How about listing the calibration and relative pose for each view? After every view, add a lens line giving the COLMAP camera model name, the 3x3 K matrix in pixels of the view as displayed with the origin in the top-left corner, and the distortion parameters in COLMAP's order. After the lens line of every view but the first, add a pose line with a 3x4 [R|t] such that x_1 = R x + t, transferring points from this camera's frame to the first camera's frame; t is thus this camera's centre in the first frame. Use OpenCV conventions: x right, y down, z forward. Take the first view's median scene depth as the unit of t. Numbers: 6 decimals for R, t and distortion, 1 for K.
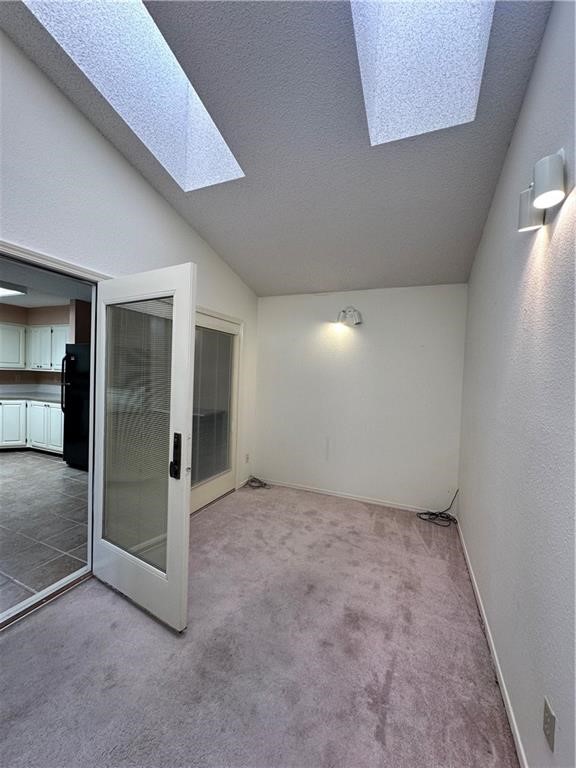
lens RADIAL K [[309.0, 0, 282.8], [0, 309.0, 383.1], [0, 0, 1]] dist [-0.002975, 0.000252]
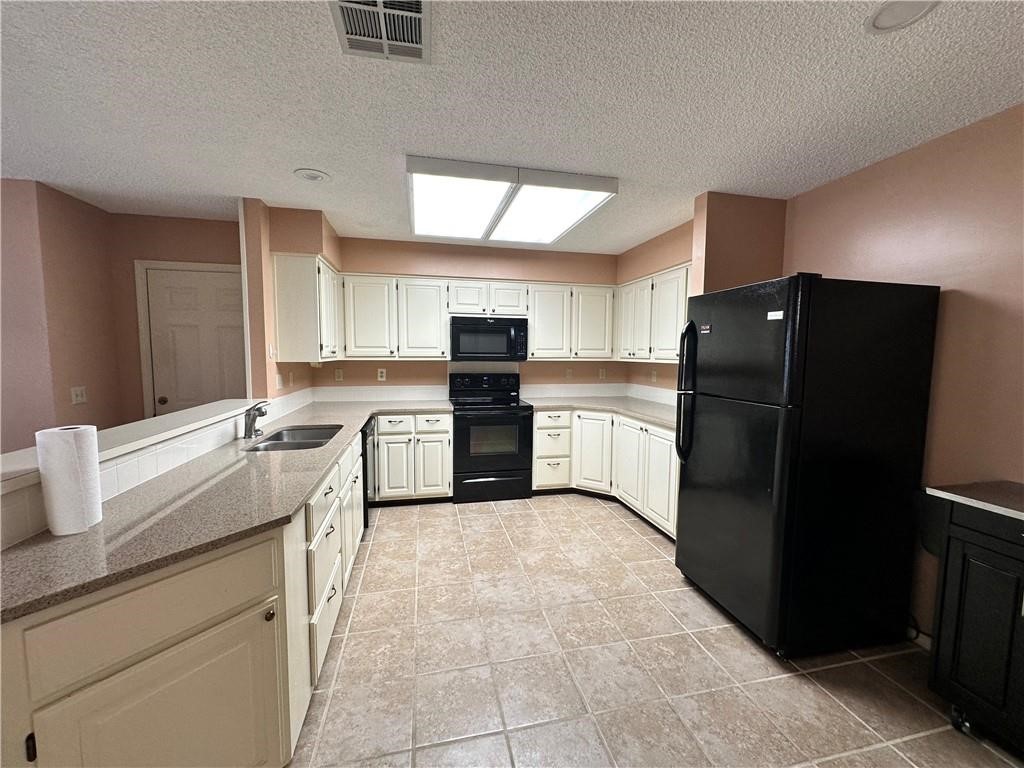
lens RADIAL K [[412.0, 0, 517.2], [0, 412.0, 384.5], [0, 0, 1]] dist [-0.002975, 0.000252]
pose [[0.605906, 0.029982, -0.794971, -0.341166], [-0.014678, 0.999541, 0.026510, -0.015775], [0.795401, -0.004394, 0.606068, 0.406096]]
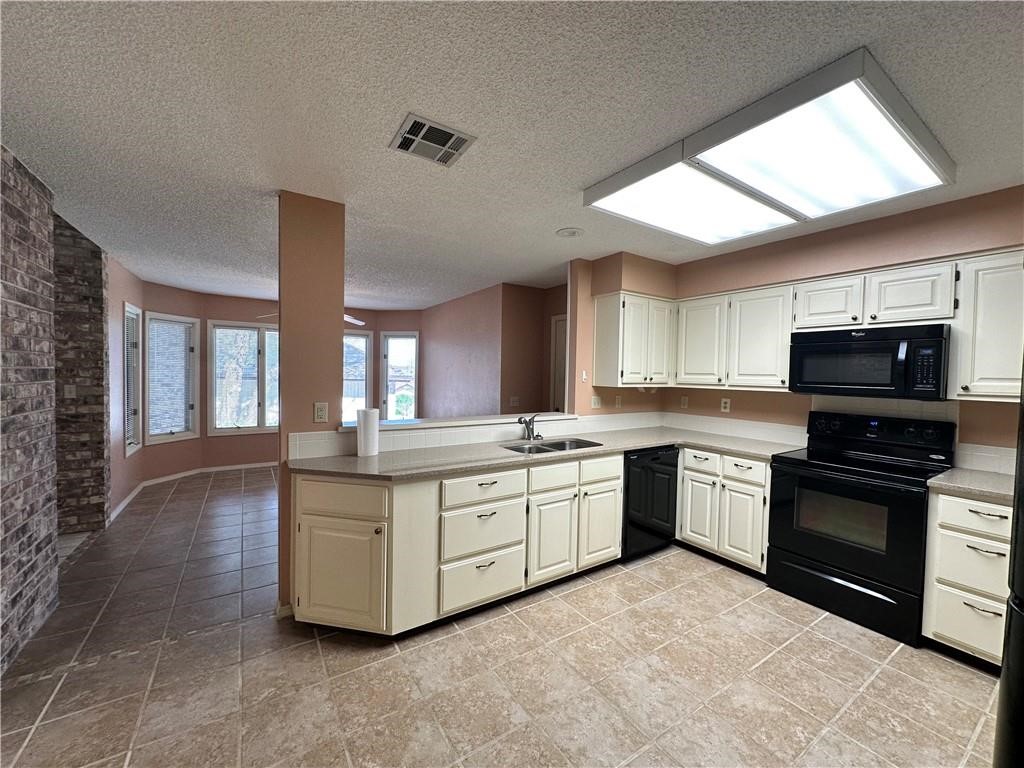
lens RADIAL K [[412.0, 0, 507.4], [0, 412.0, 383.7], [0, 0, 1]] dist [-0.002975, 0.000252]
pose [[-0.542657, -0.023215, -0.839634, -0.341628], [-0.070132, 0.997380, 0.017750, -0.033465], [0.837021, 0.068517, -0.542863, 0.760983]]
